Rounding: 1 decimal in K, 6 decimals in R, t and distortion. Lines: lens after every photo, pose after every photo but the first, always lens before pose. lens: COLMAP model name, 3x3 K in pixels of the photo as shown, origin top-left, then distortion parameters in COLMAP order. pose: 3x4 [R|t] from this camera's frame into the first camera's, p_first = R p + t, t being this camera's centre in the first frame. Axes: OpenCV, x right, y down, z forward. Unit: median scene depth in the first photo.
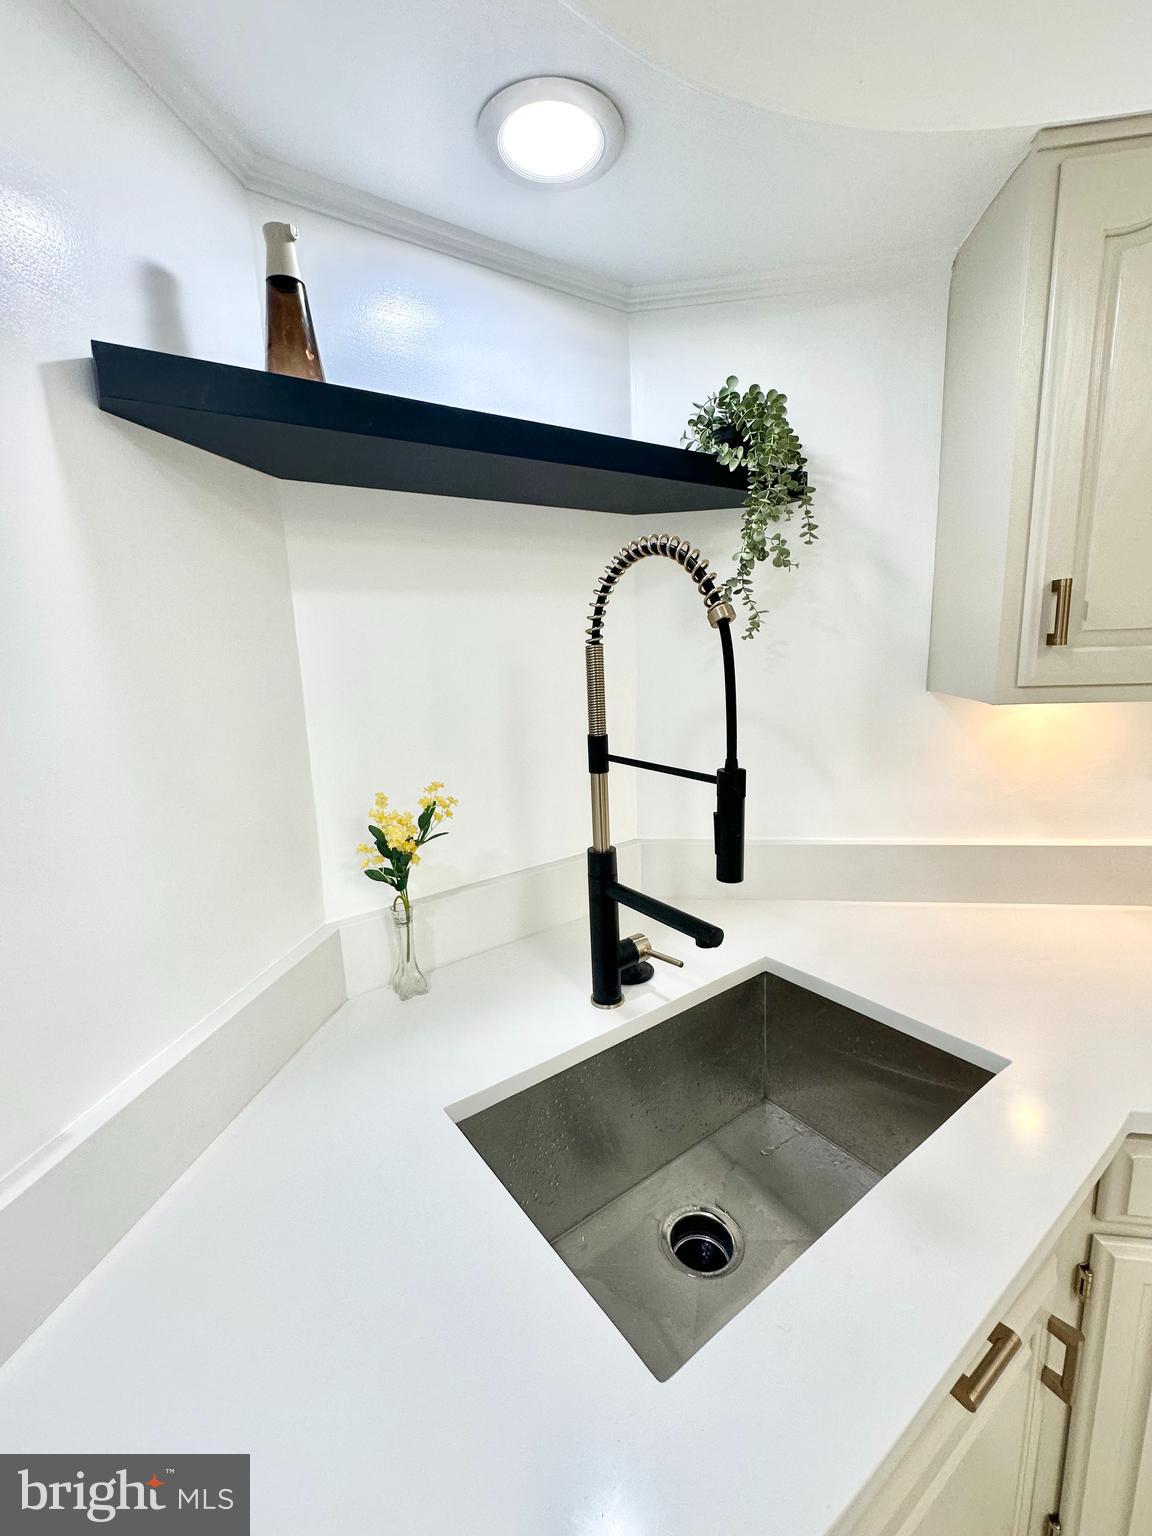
lens RADIAL K [[641.9, 0, 570.0], [0, 641.9, 774.8], [0, 0, 1]] dist [0.001182, -0.000205]
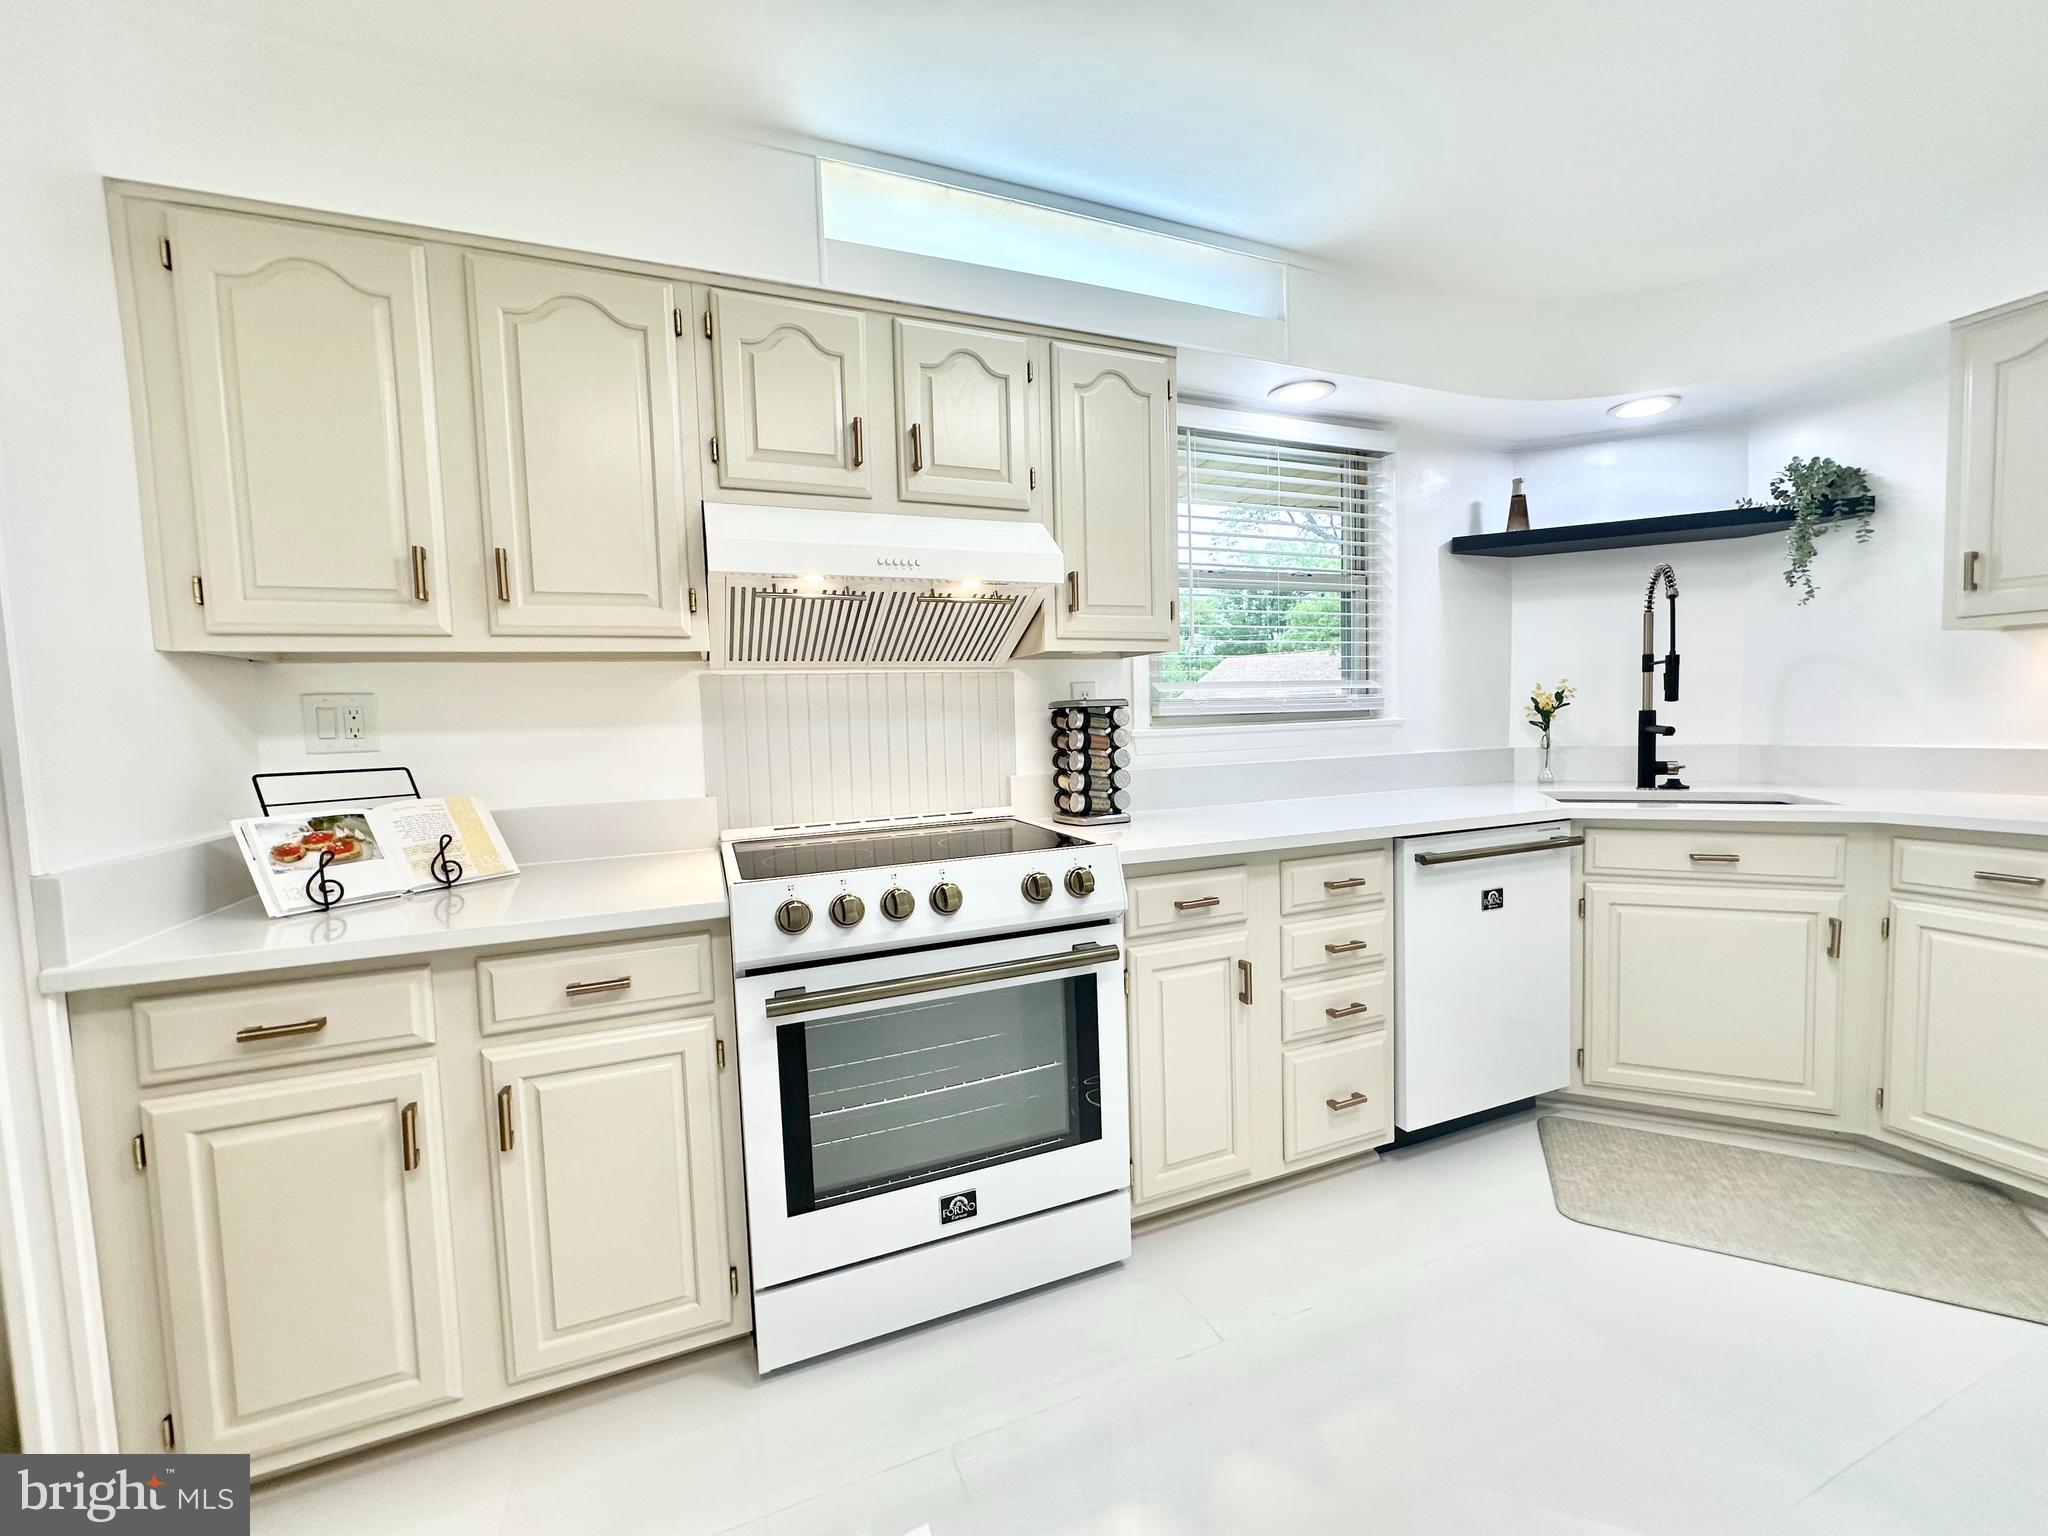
lens RADIAL K [[816.1, 0, 1022.5], [0, 816.1, 764.3], [0, 0, 1]] dist [-0.003847, 0.000592]
pose [[0.527733, 0.070347, -0.846492, 1.232478], [-0.150738, 0.988503, -0.011826, 0.630524], [0.835928, 0.133839, 0.532270, -2.093410]]
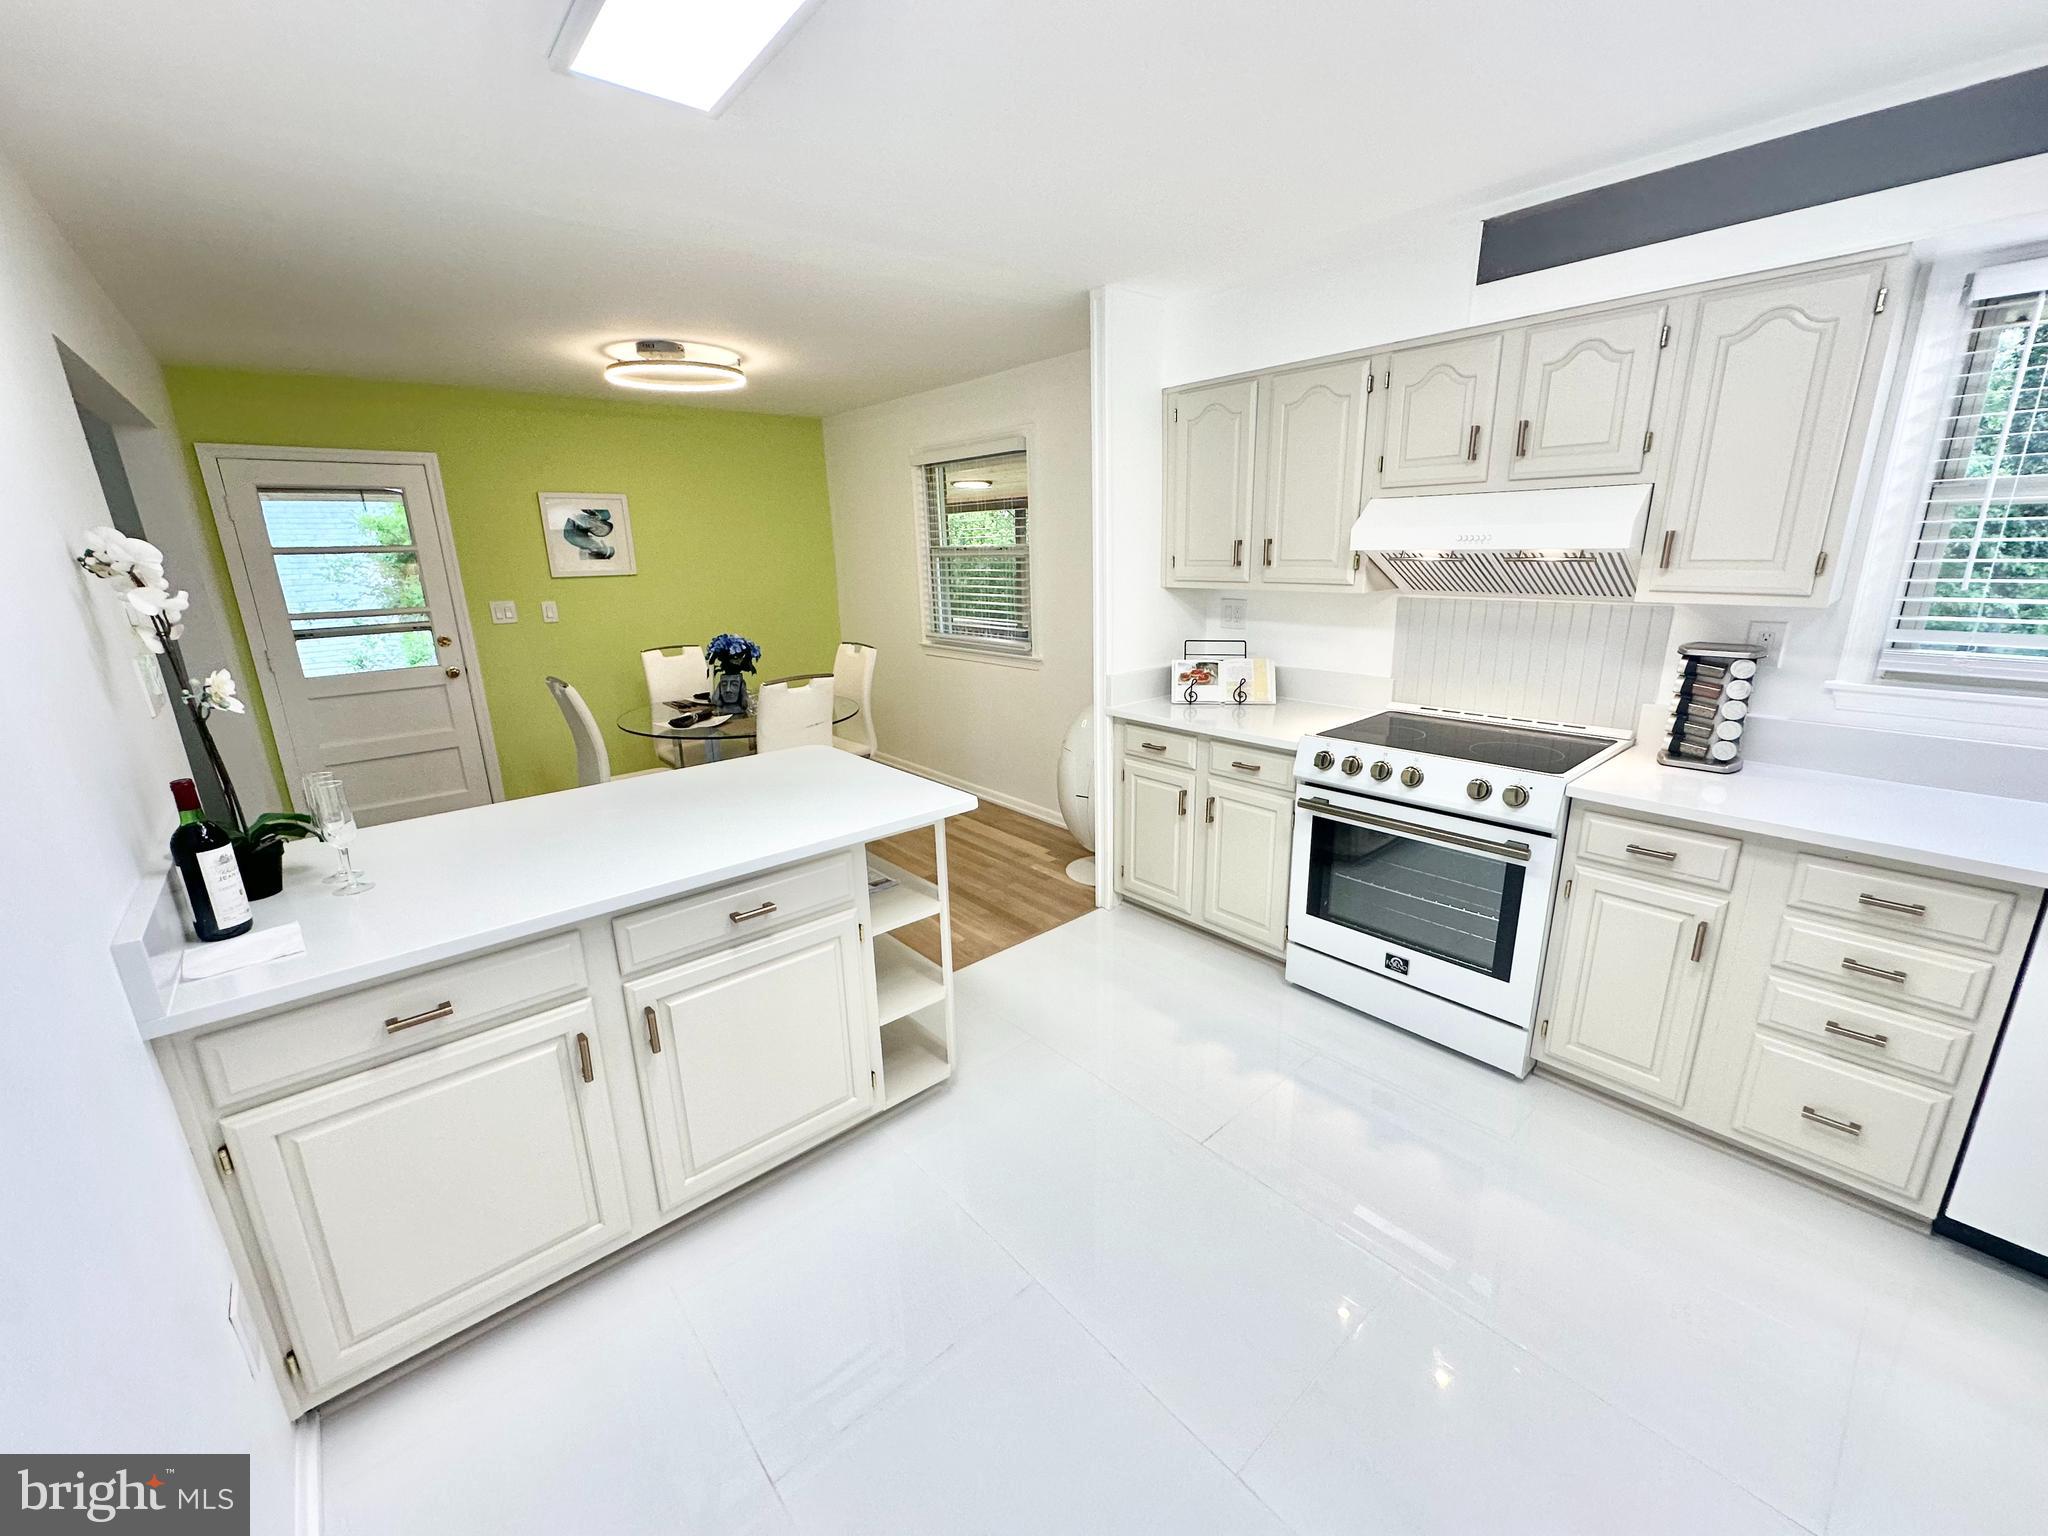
lens RADIAL K [[816.1, 0, 1023.7], [0, 816.1, 765.9], [0, 0, 1]] dist [-0.003847, 0.000592]
pose [[-0.628421, 0.255972, -0.734552, 2.357929], [-0.102128, 0.908983, 0.404129, -0.007299], [0.771140, 0.328981, -0.545081, -0.927156]]
